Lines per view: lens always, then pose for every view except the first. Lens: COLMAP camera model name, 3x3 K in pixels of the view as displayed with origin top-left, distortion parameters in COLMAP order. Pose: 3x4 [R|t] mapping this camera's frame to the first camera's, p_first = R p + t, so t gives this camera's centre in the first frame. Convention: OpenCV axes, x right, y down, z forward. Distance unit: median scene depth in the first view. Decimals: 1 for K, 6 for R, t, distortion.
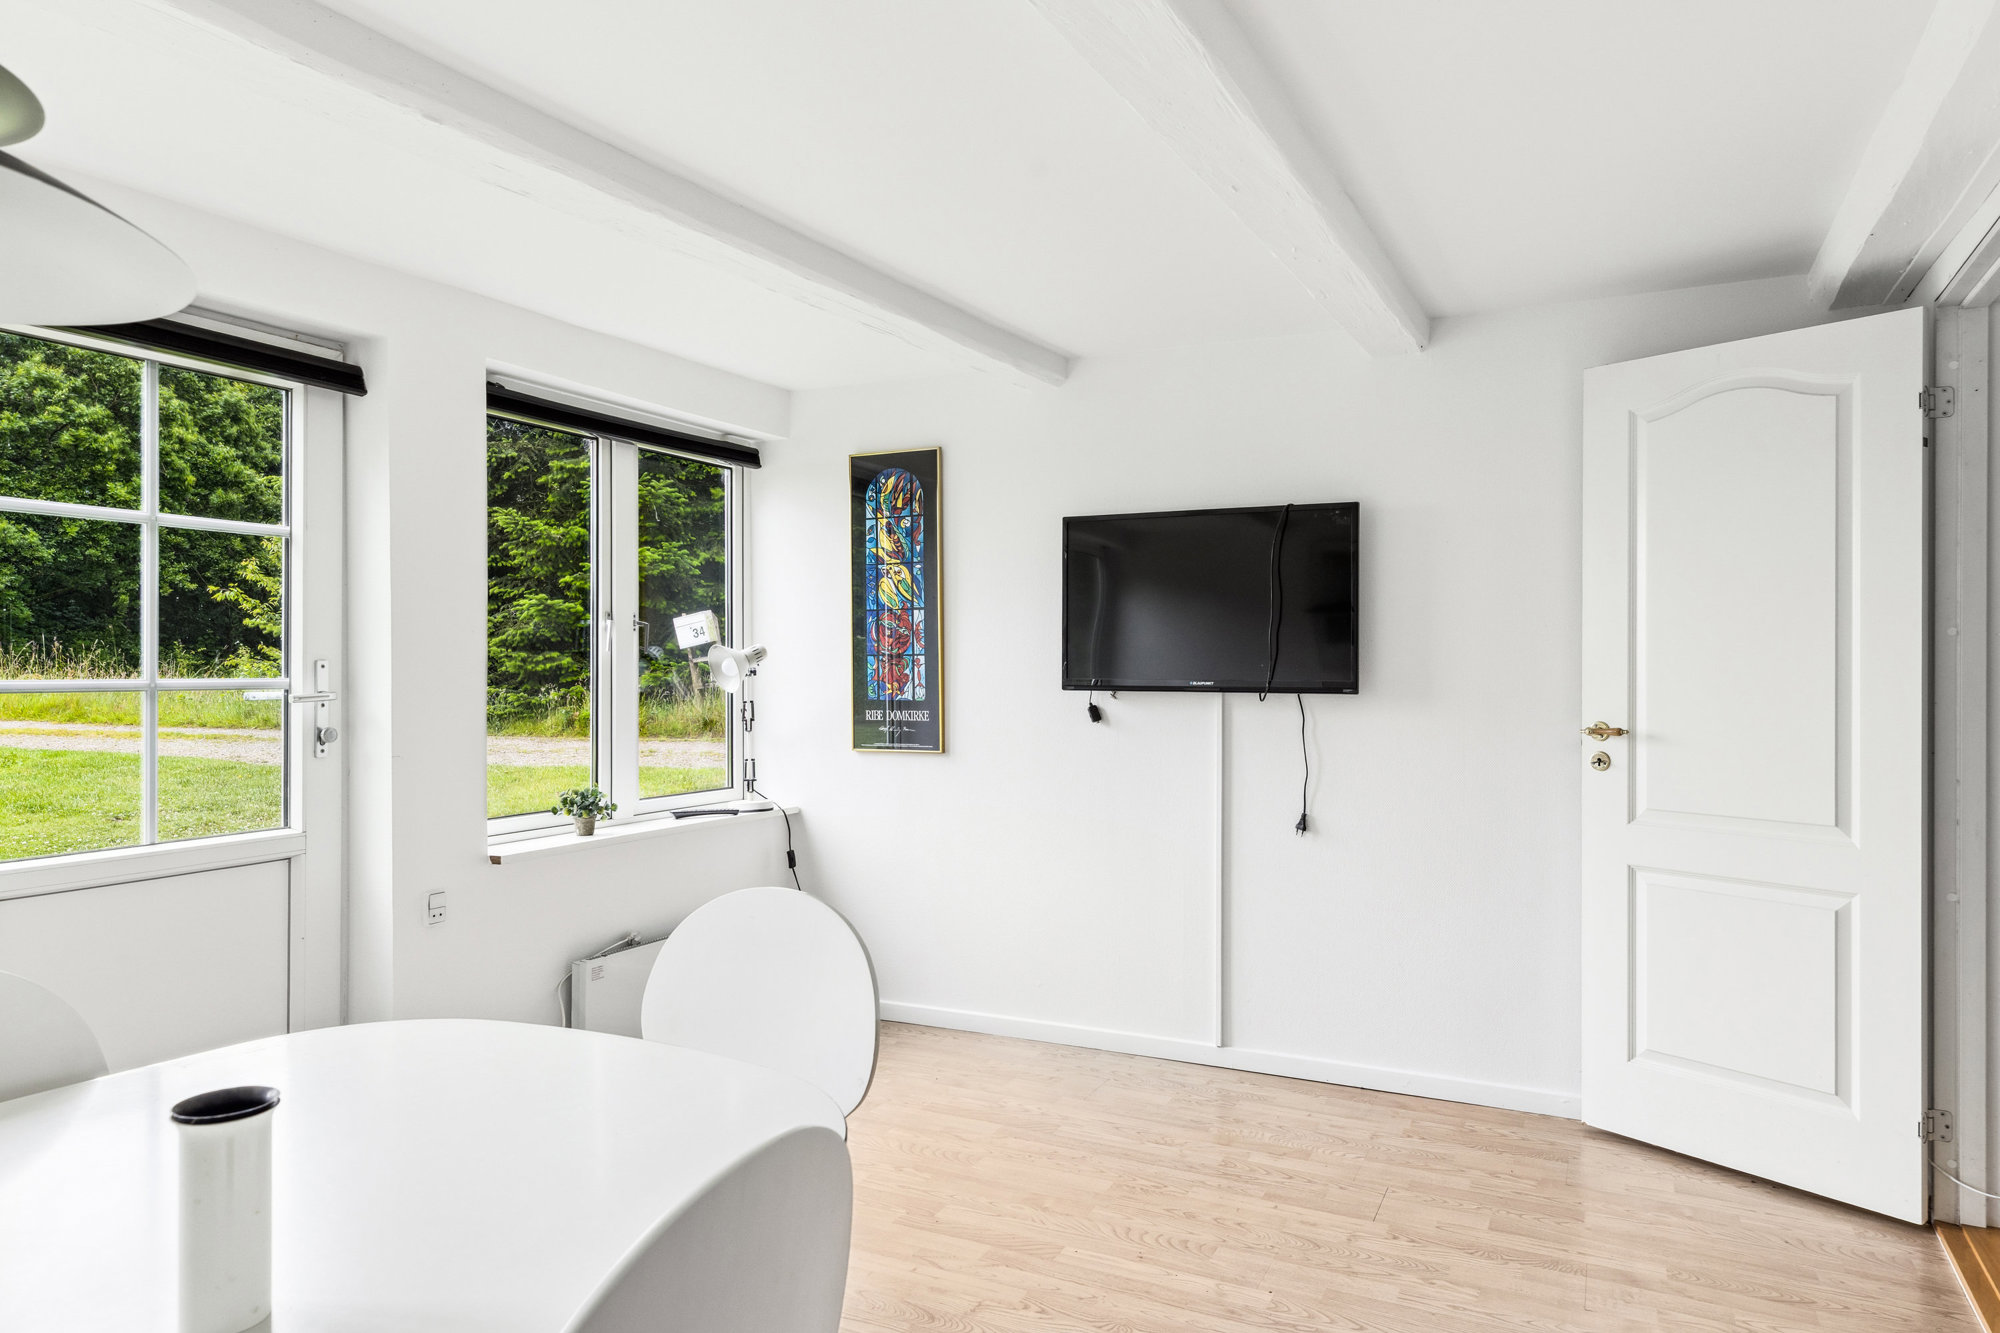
lens RADIAL K [[1182.0, 0, 1000.0], [0, 1182.0, 666.5], [0, 0, 1]] dist [0.006569, -0.000162]
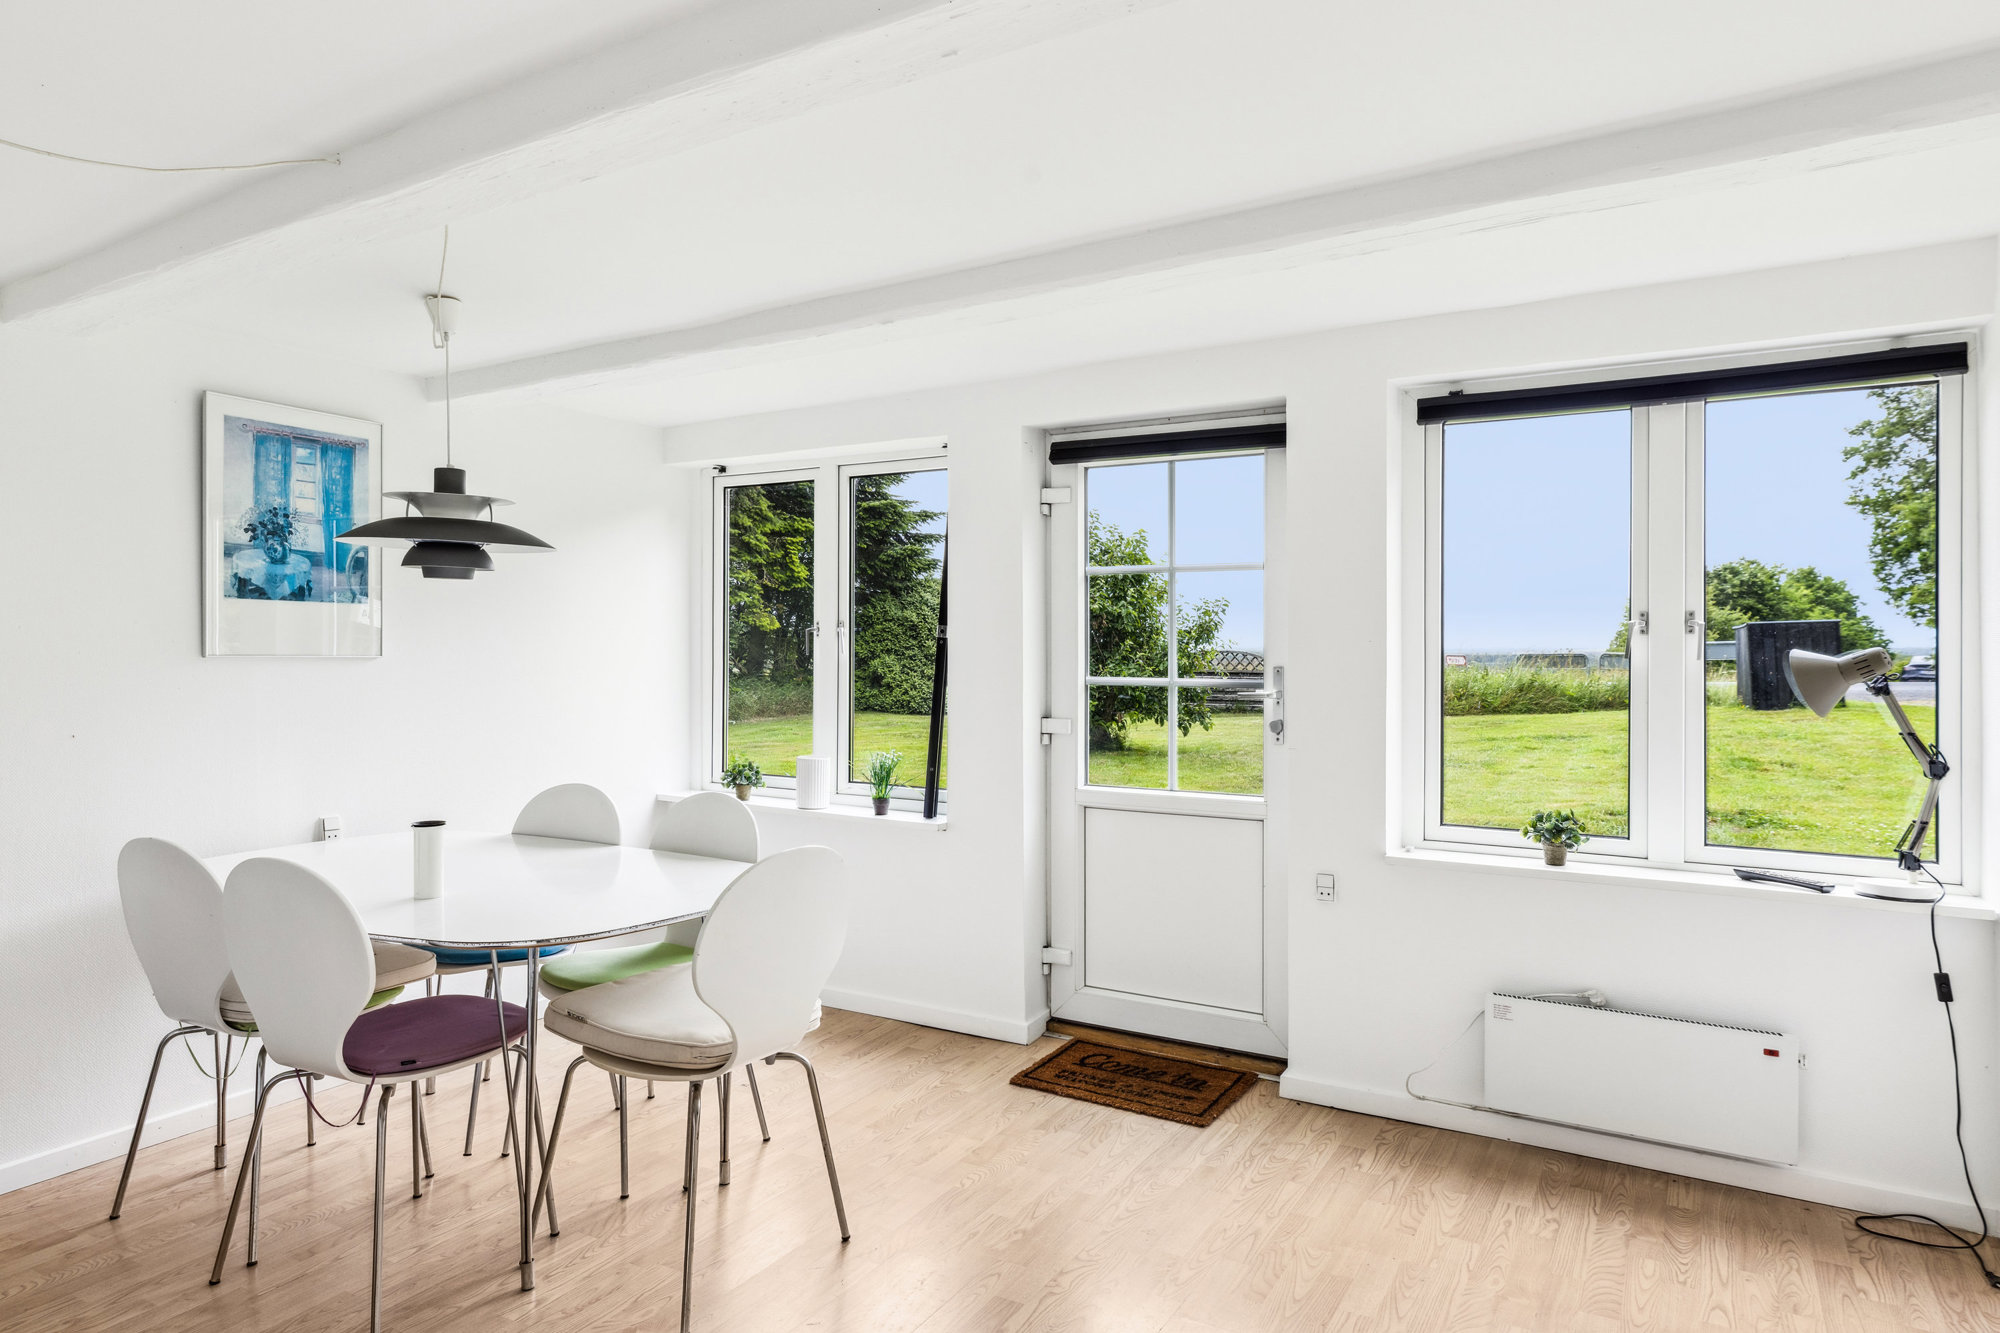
lens RADIAL K [[1182.0, 0, 1000.0], [0, 1182.0, 666.5], [0, 0, 1]] dist [0.006569, -0.000162]
pose [[-0.020351, 0.015309, -0.999676, 0.546635], [-0.005858, 0.999864, 0.015431, -0.018120], [0.999776, 0.006171, -0.020259, 0.598580]]
